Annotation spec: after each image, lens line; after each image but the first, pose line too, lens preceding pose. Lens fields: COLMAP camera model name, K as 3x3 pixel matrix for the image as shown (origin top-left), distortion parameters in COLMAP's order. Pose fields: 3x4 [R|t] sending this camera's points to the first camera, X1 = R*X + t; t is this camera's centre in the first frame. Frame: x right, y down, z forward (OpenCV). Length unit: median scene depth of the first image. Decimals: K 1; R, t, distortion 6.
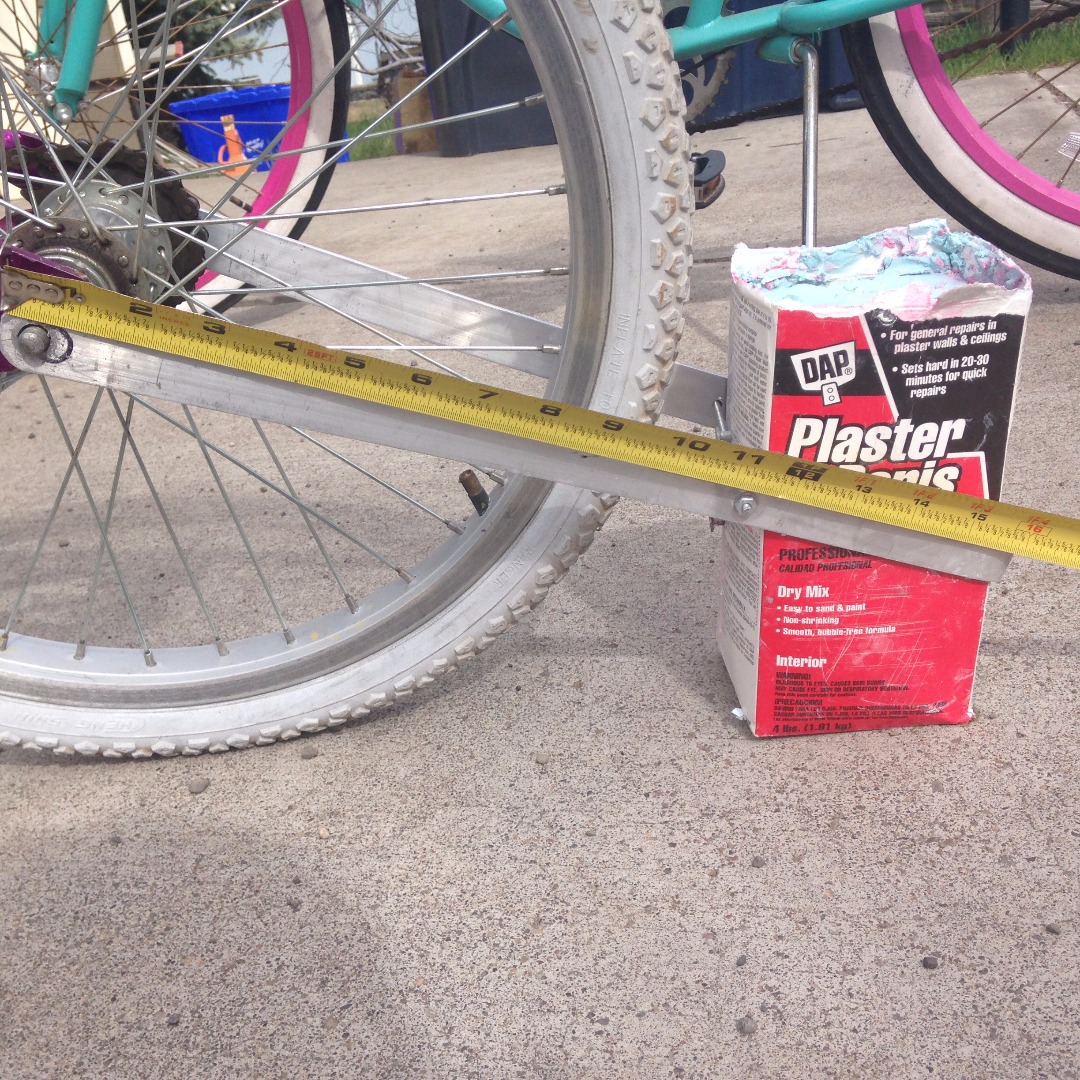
lens RADIAL K [[1325.7, 0, 526.1], [0, 1325.7, 554.3], [0, 0, 1]] dist [0.112038, 0.000000]
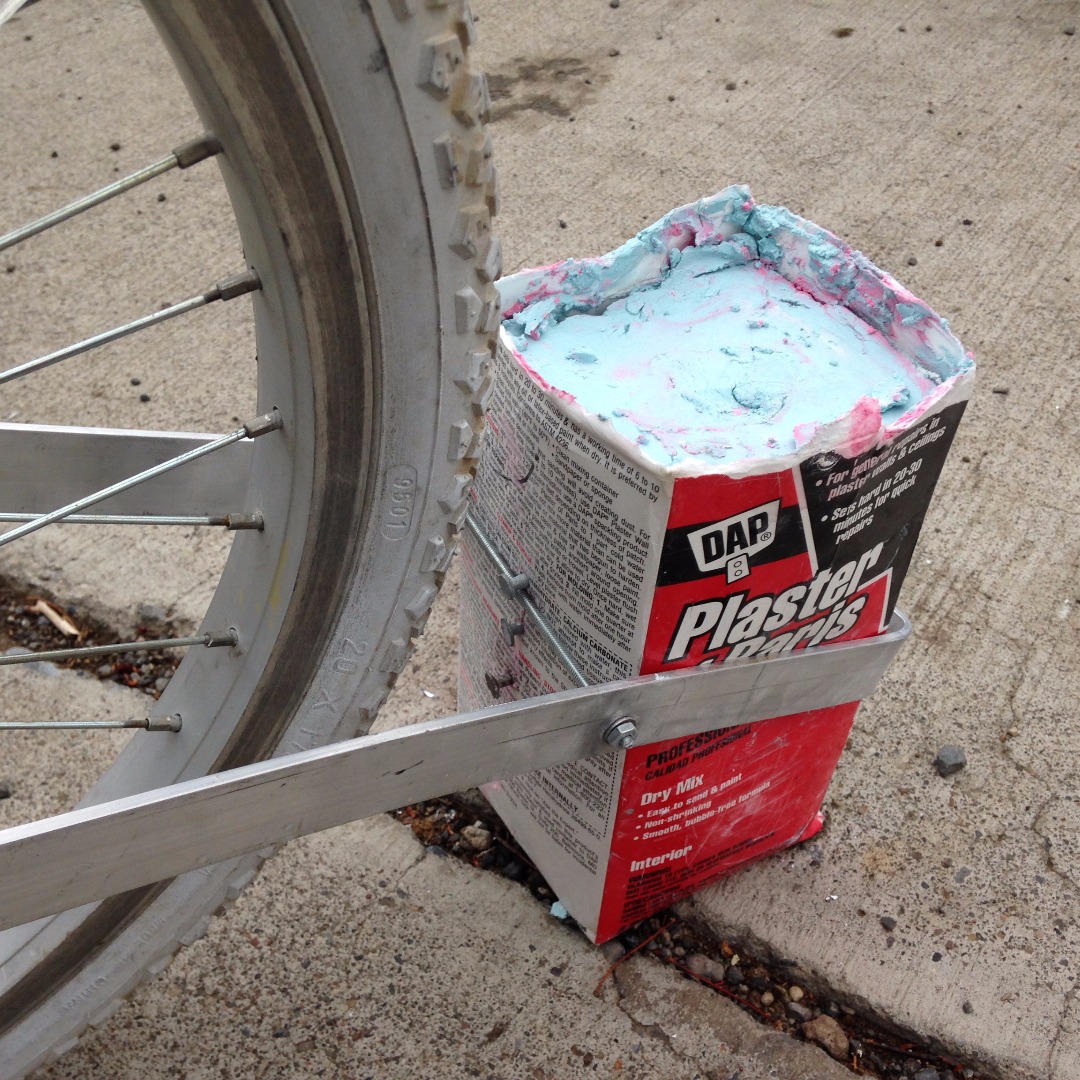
lens RADIAL K [[1325.7, 0, 533.6], [0, 1325.7, 559.5], [0, 0, 1]] dist [0.112038, 0.000000]
pose [[0.861942, -0.272285, 0.427687, -0.127231], [0.133343, 0.935601, 0.326912, -0.342127], [-0.489158, -0.224750, 0.842741, 0.504692]]
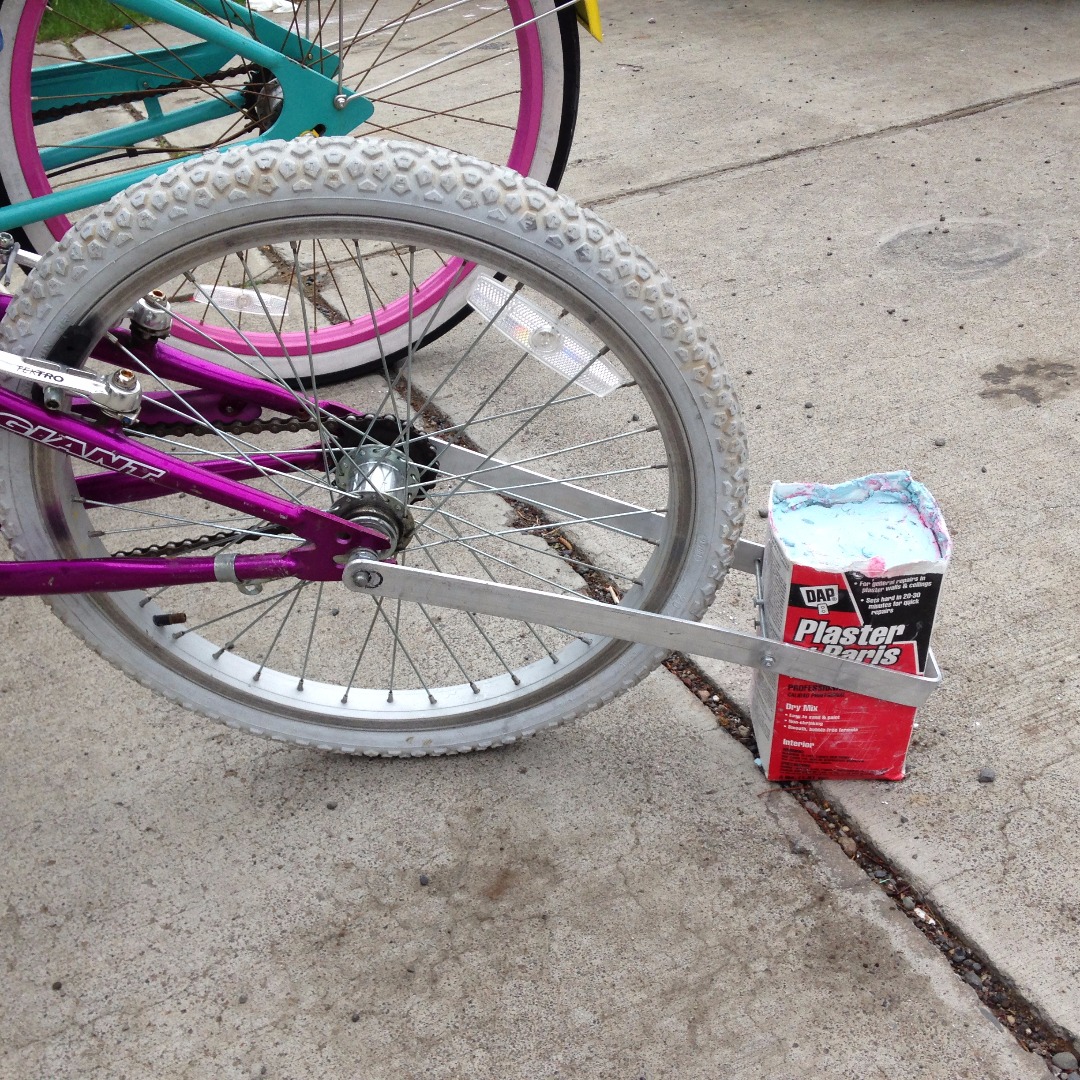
lens RADIAL K [[1325.7, 0, 490.2], [0, 1325.7, 531.7], [0, 0, 1]] dist [0.112038, 0.000000]
pose [[0.997786, 0.035687, -0.056119, -0.095154], [-0.025666, 0.985093, 0.170100, -0.482808], [0.061353, -0.168283, 0.983828, -0.641596]]
